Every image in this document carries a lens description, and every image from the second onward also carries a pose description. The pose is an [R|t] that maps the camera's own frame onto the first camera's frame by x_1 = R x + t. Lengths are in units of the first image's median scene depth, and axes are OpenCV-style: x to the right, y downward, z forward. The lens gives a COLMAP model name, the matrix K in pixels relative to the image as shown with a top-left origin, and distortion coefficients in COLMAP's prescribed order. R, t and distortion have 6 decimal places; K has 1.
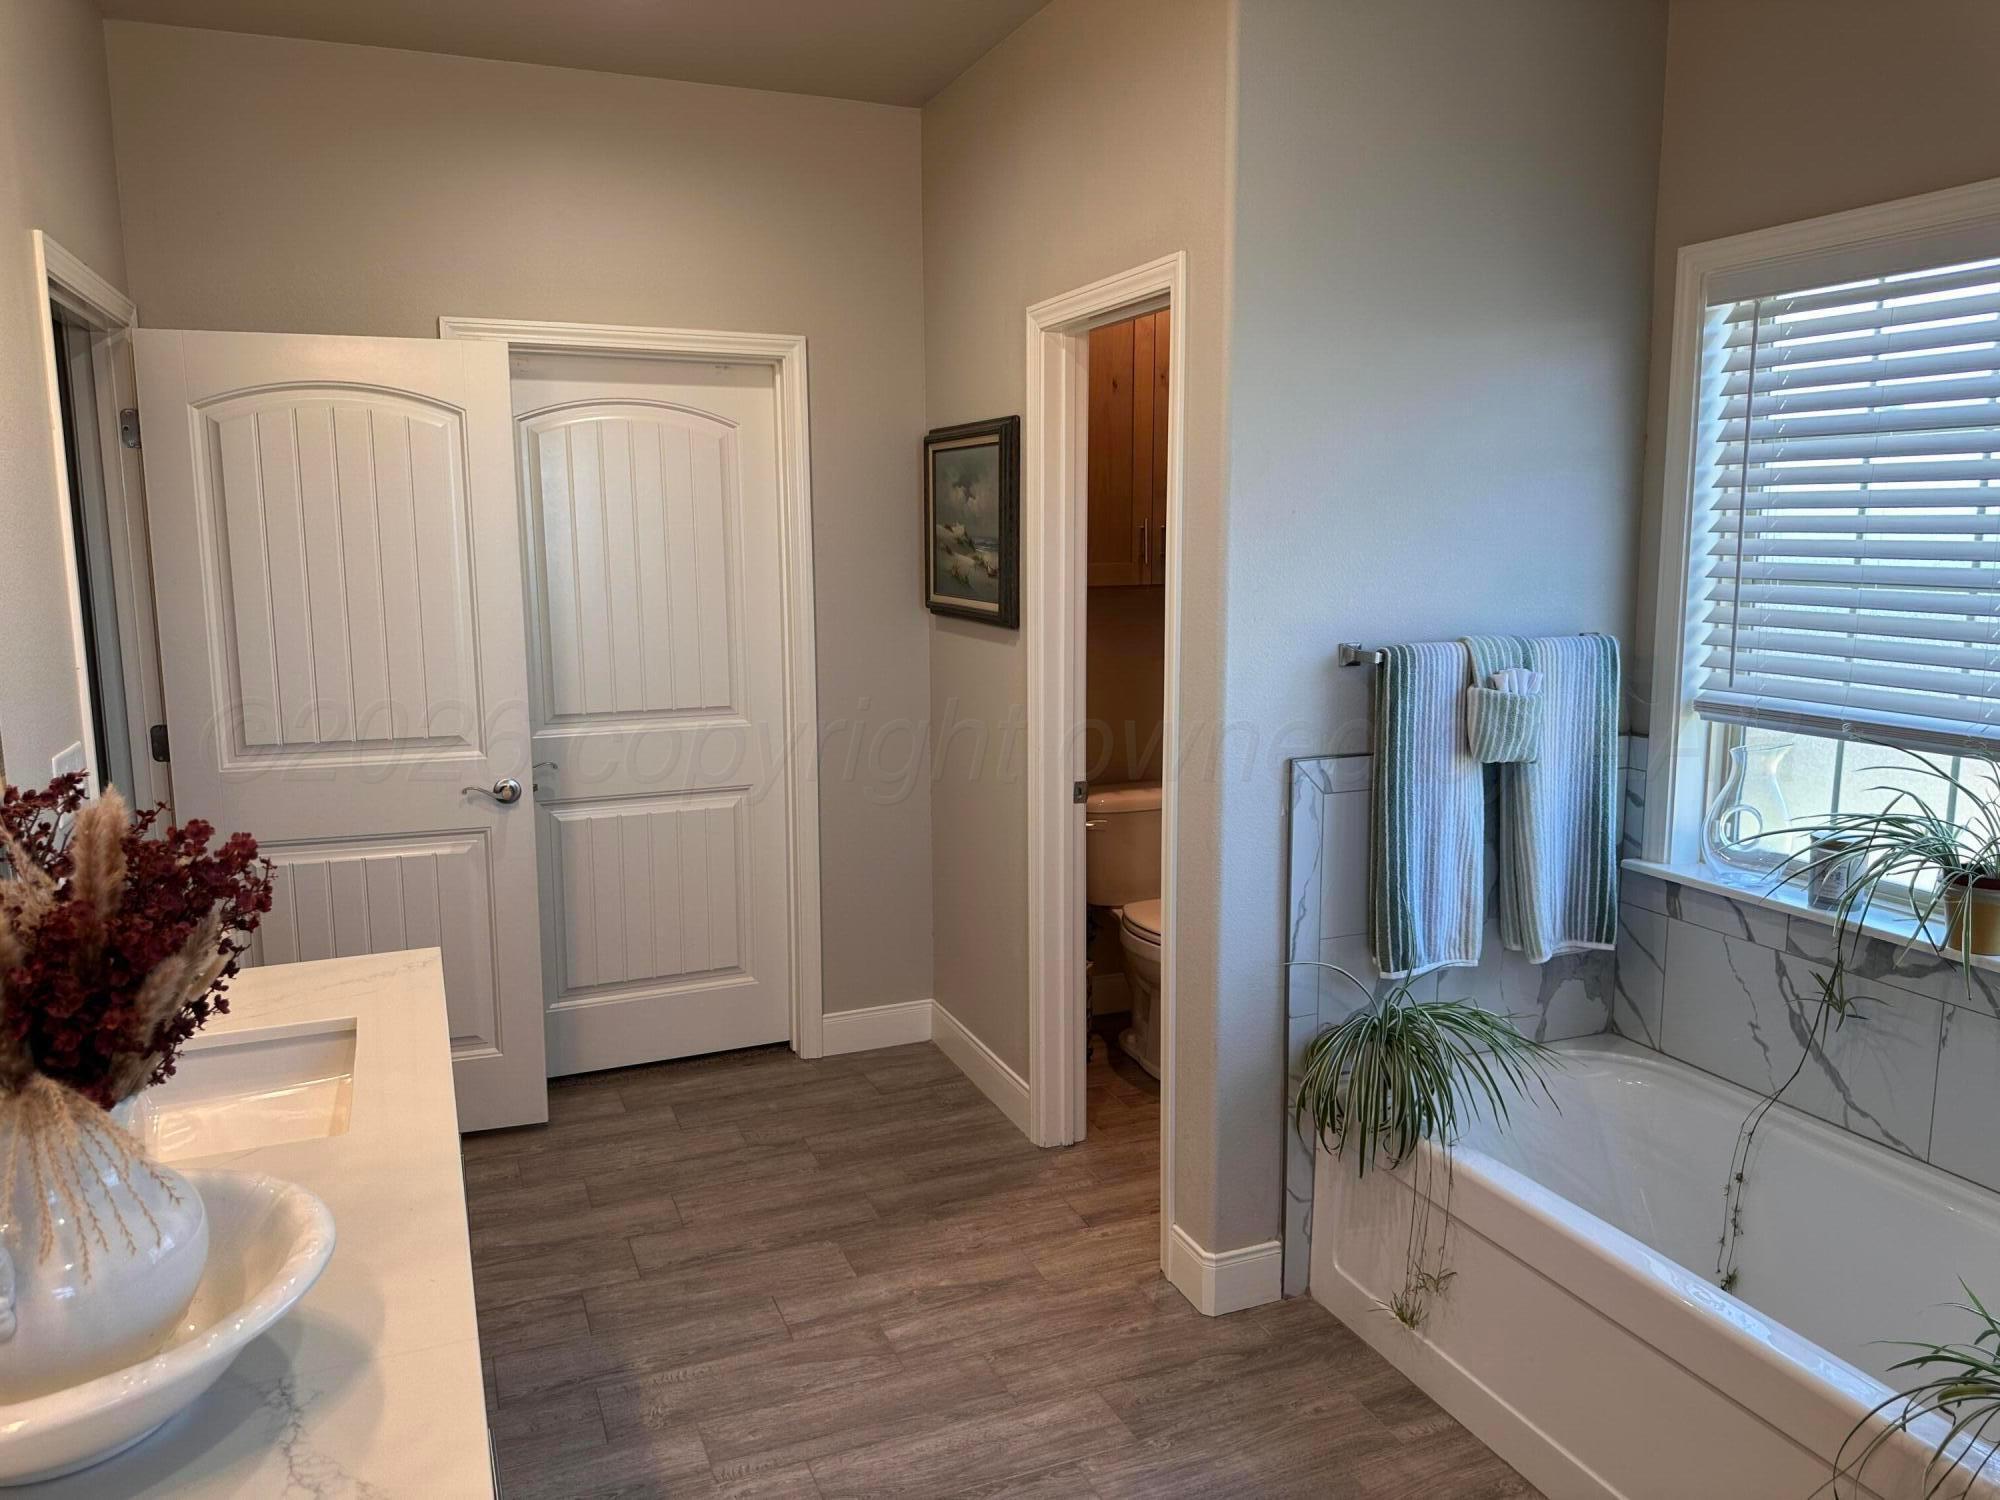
lens RADIAL K [[1405.5, 0, 979.5], [0, 1405.5, 736.0], [0, 0, 1]] dist [0.148852, -0.284632]
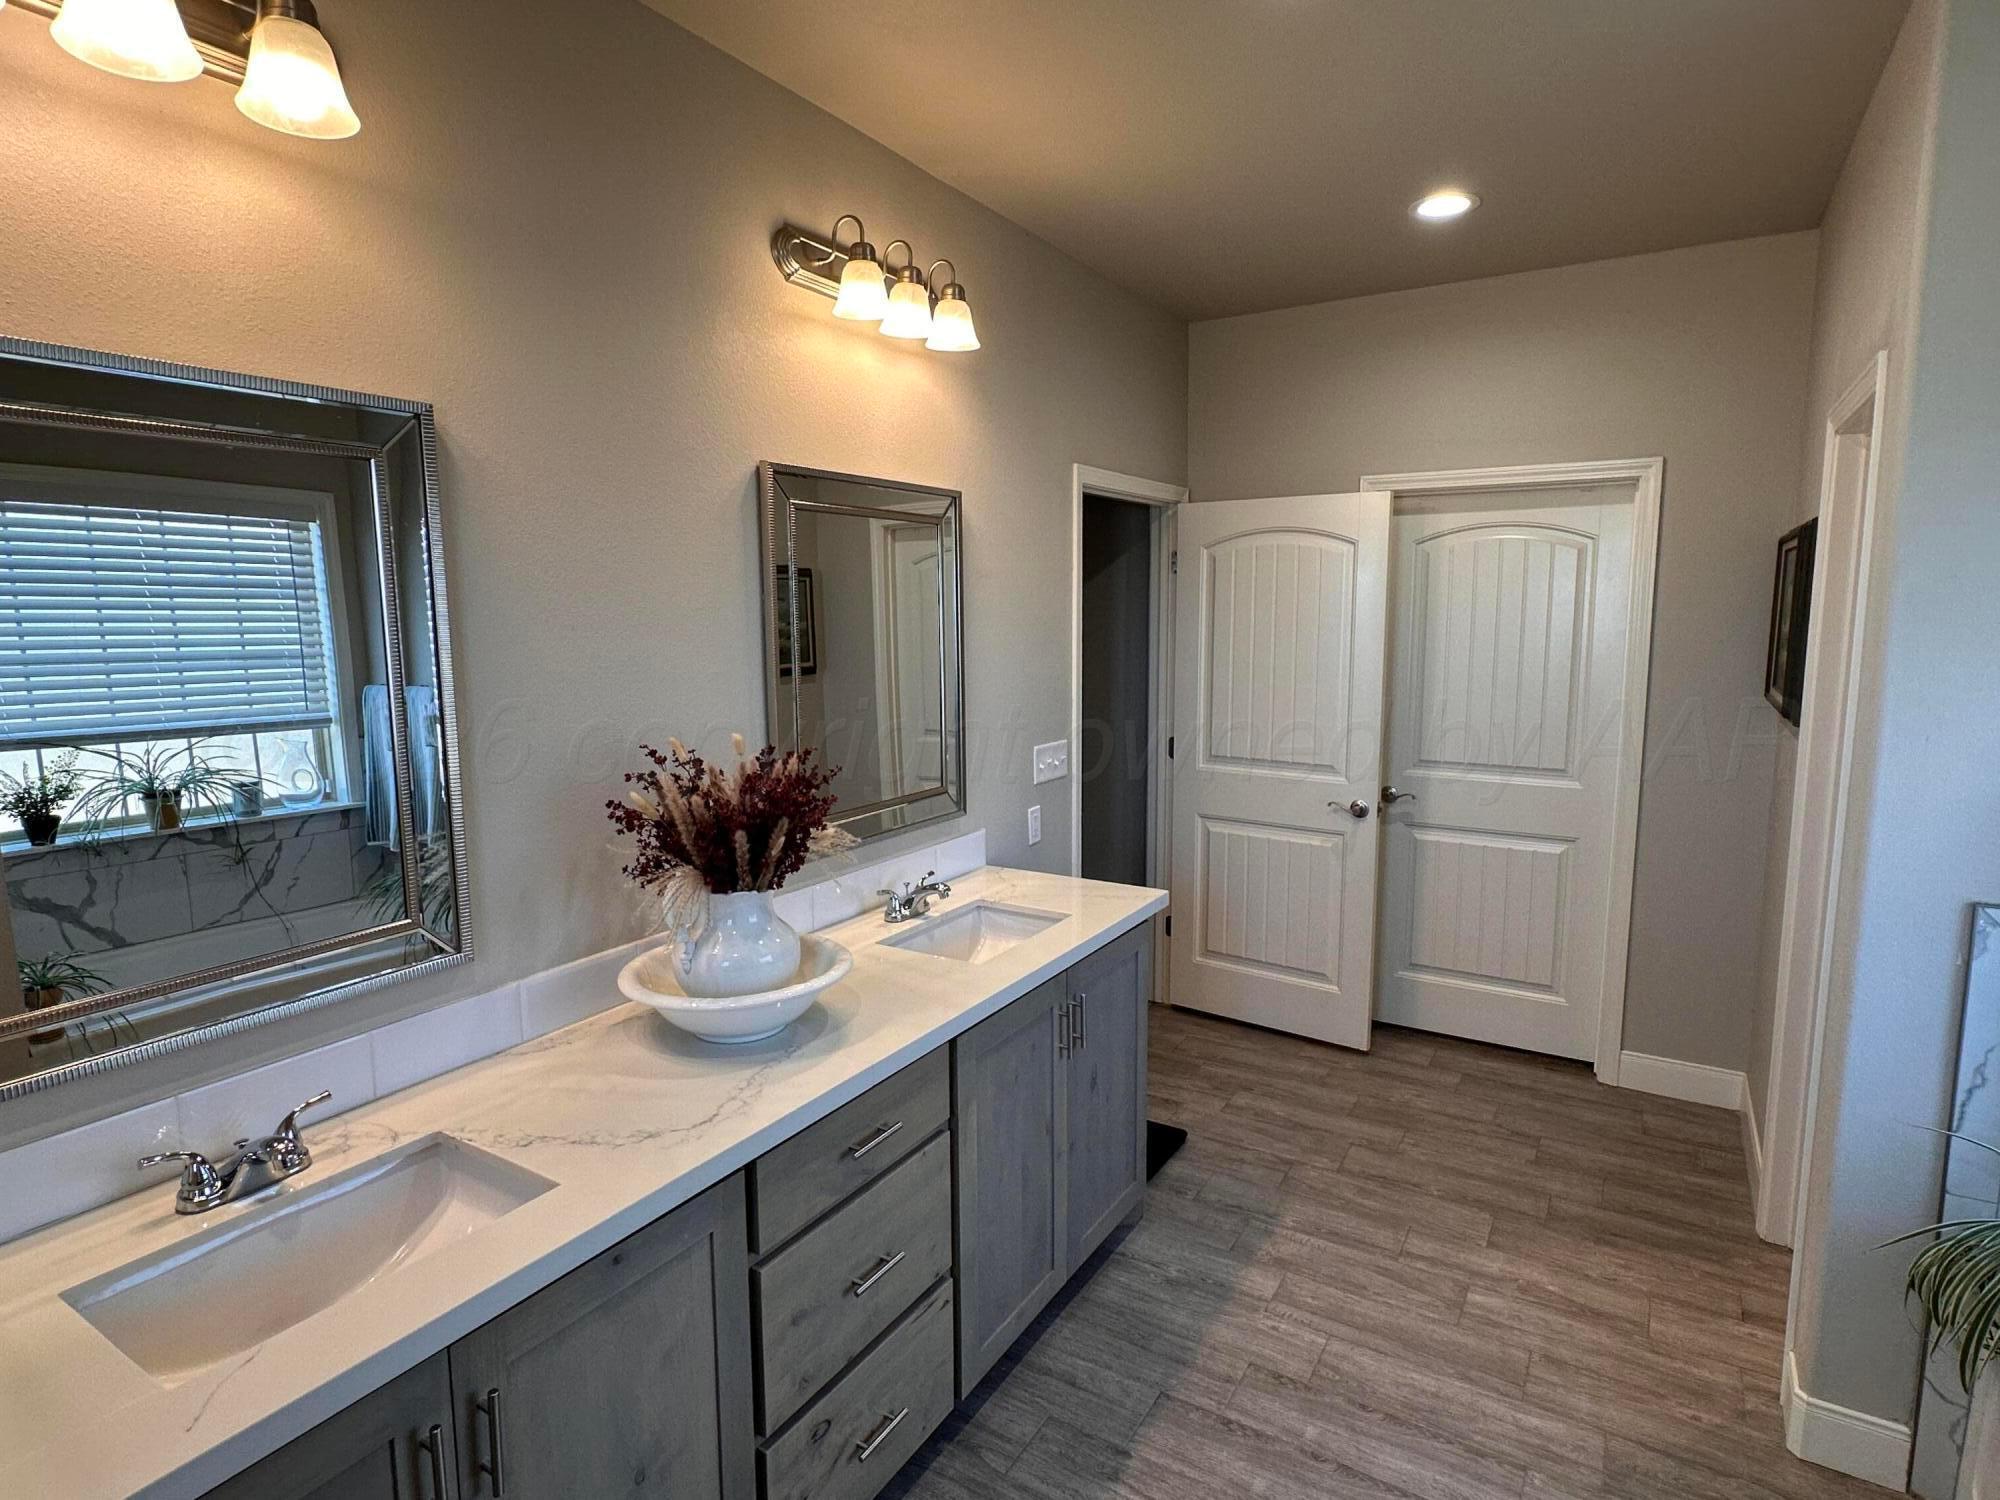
lens RADIAL K [[1060.5, 0, 1015.0], [0, 1060.5, 744.0], [0, 0, 1]] dist [0.003797, -0.000139]
pose [[0.596470, 0.106842, -0.795493, 0.320494], [-0.119102, 0.991910, 0.043918, -0.033387], [0.793750, 0.068549, 0.604370, 0.102990]]
